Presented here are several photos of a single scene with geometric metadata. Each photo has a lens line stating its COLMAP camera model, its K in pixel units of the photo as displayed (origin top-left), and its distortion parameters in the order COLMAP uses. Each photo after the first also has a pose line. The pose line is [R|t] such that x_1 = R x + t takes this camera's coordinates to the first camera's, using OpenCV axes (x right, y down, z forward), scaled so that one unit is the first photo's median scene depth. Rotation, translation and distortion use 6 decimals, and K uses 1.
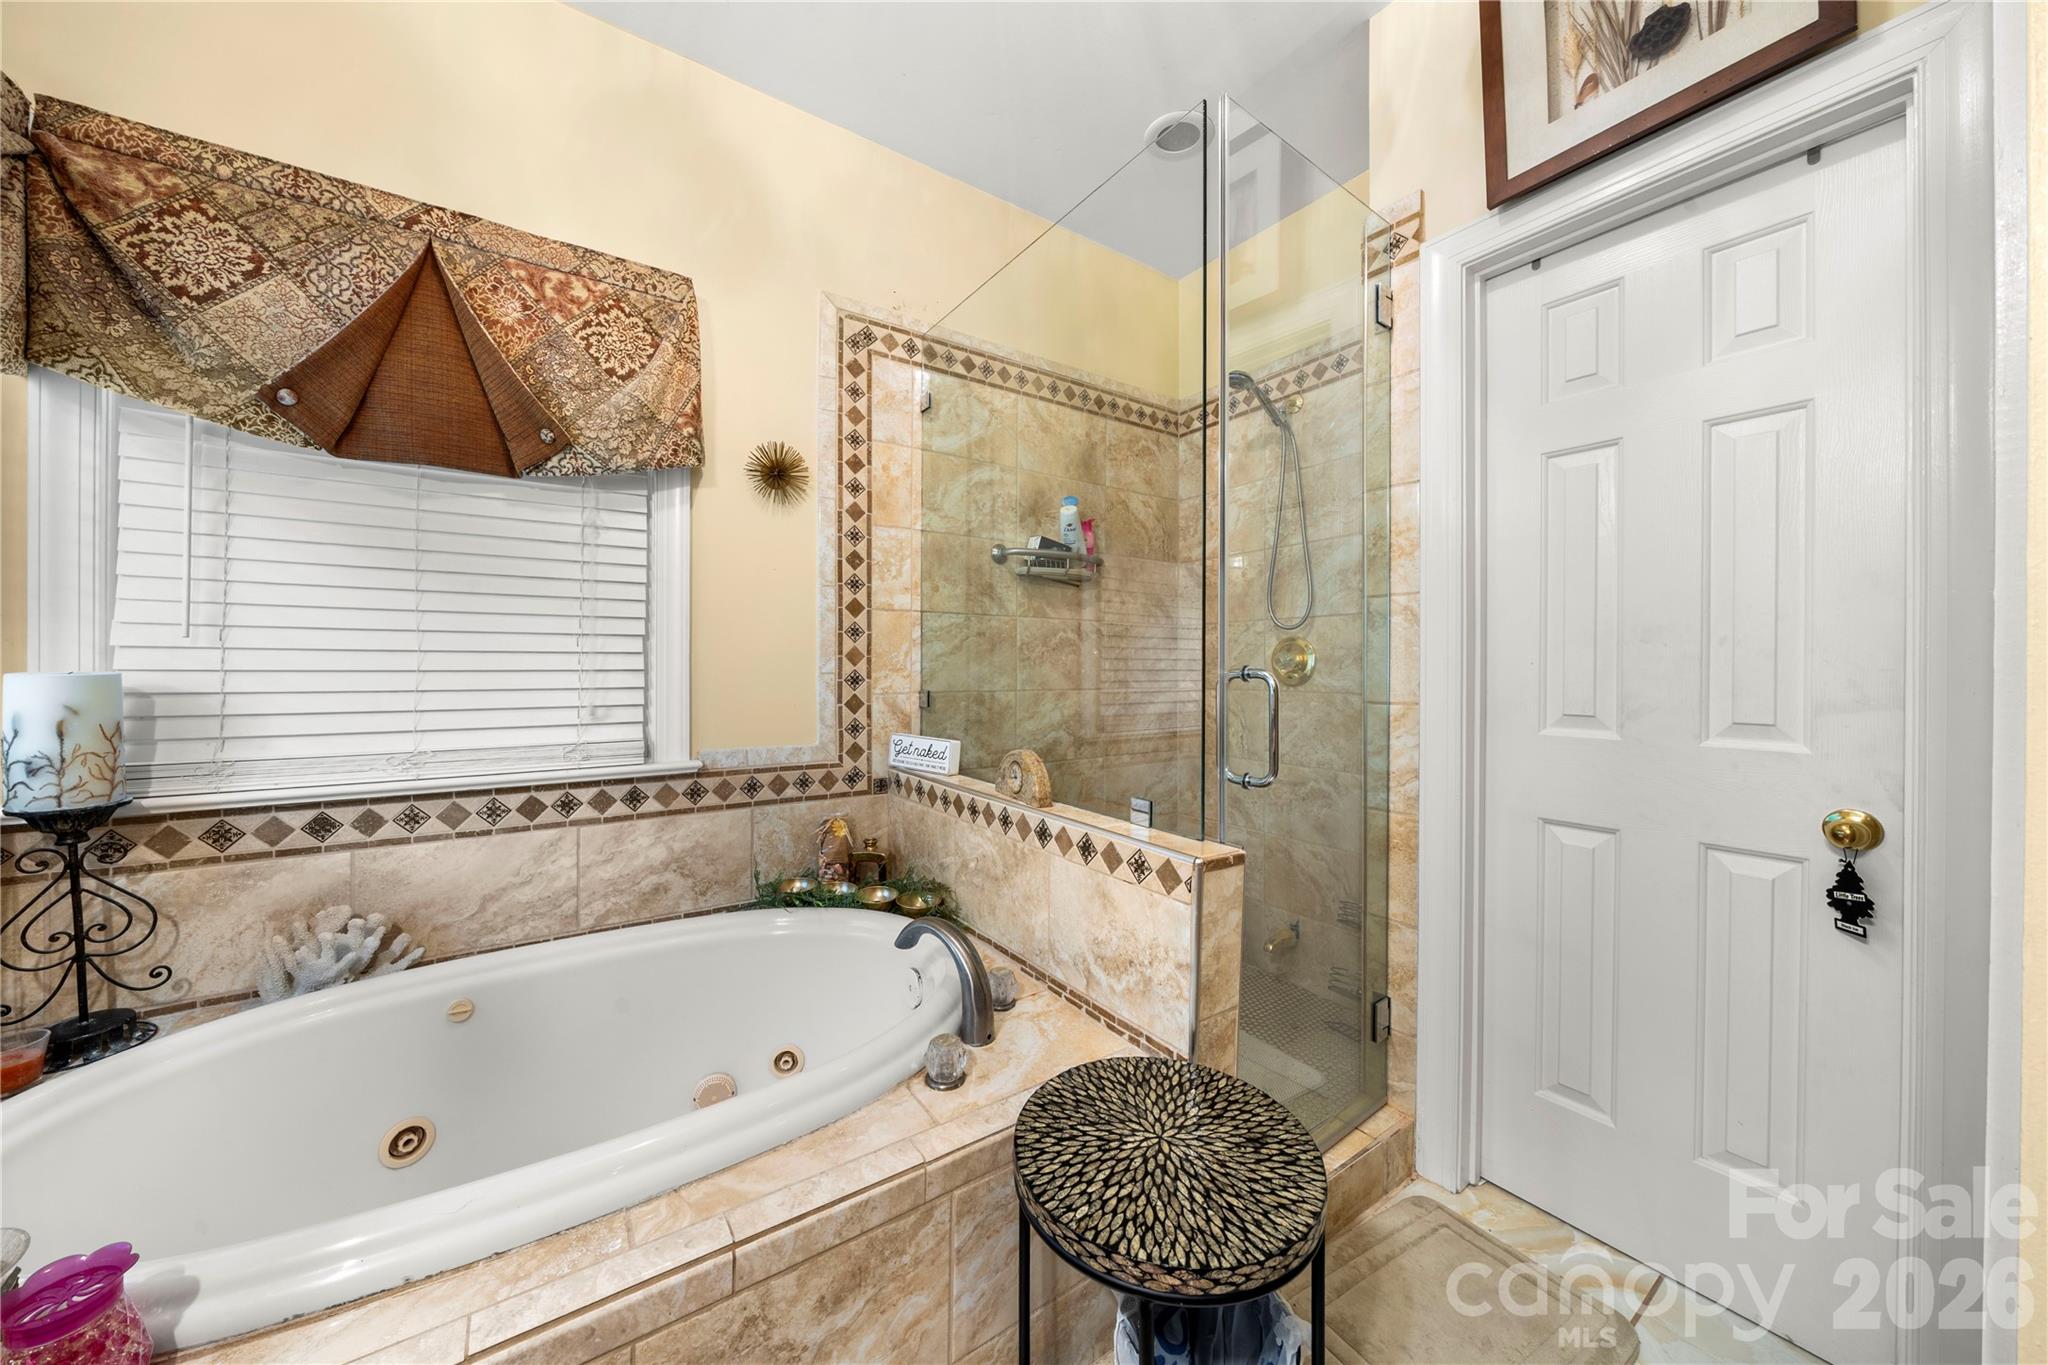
lens RADIAL K [[695.7, 0, 1014.8], [0, 695.7, 671.0], [0, 0, 1]] dist [-0.003939, -0.000542]
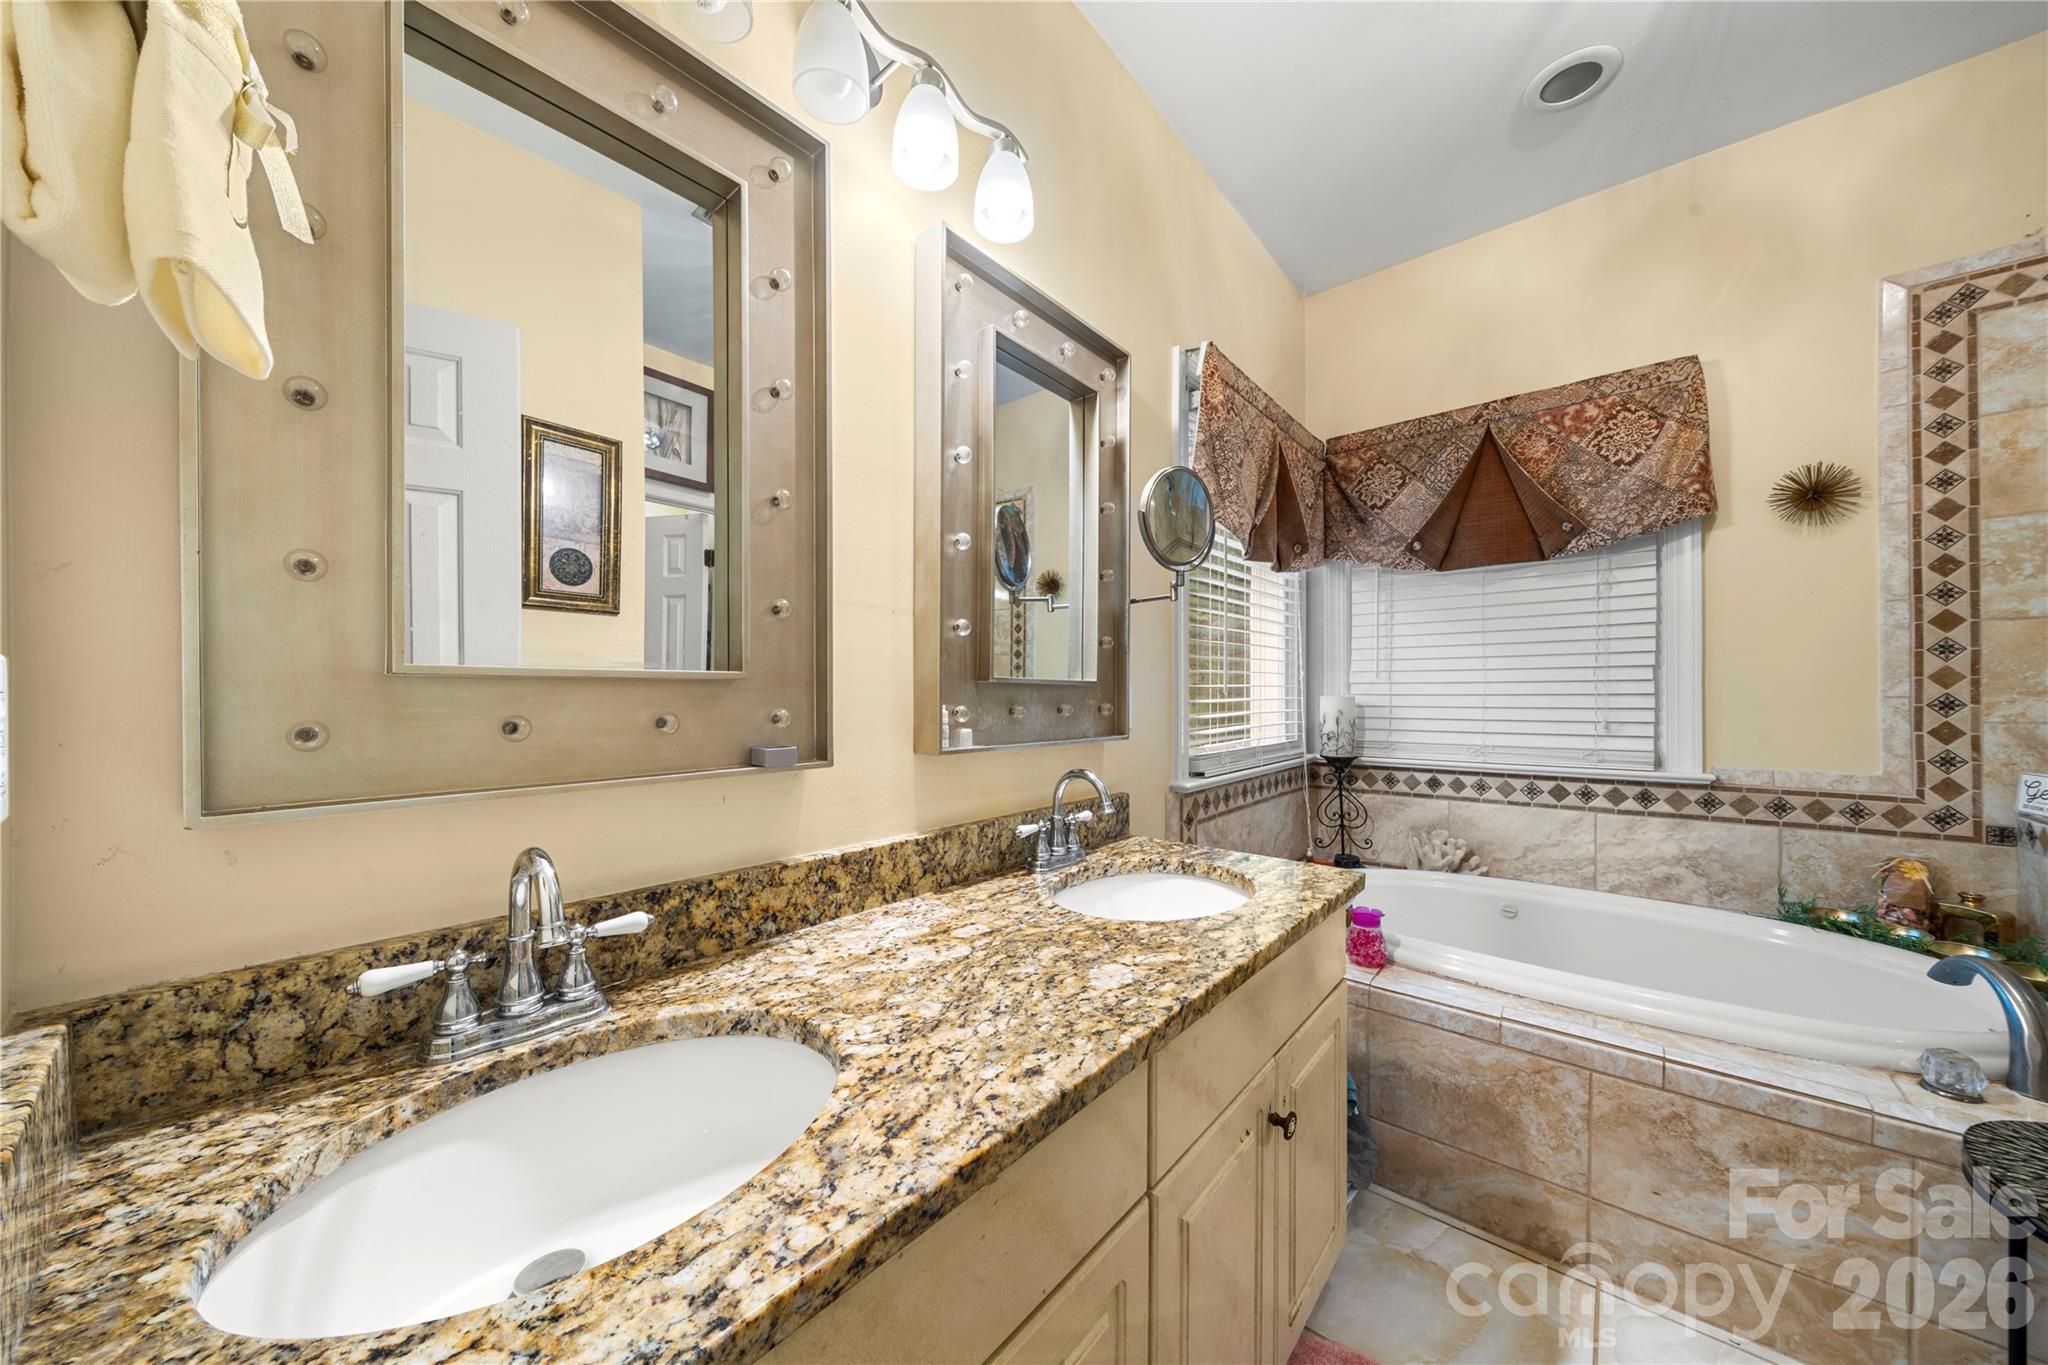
lens RADIAL K [[695.7, 0, 1017.1], [0, 695.7, 689.6], [0, 0, 1]] dist [-0.003939, -0.000542]
pose [[0.260488, -0.007851, -0.965445, 0.363704], [-0.000105, 0.999967, -0.008160, 0.001051], [0.965477, 0.002227, 0.260479, -0.410147]]
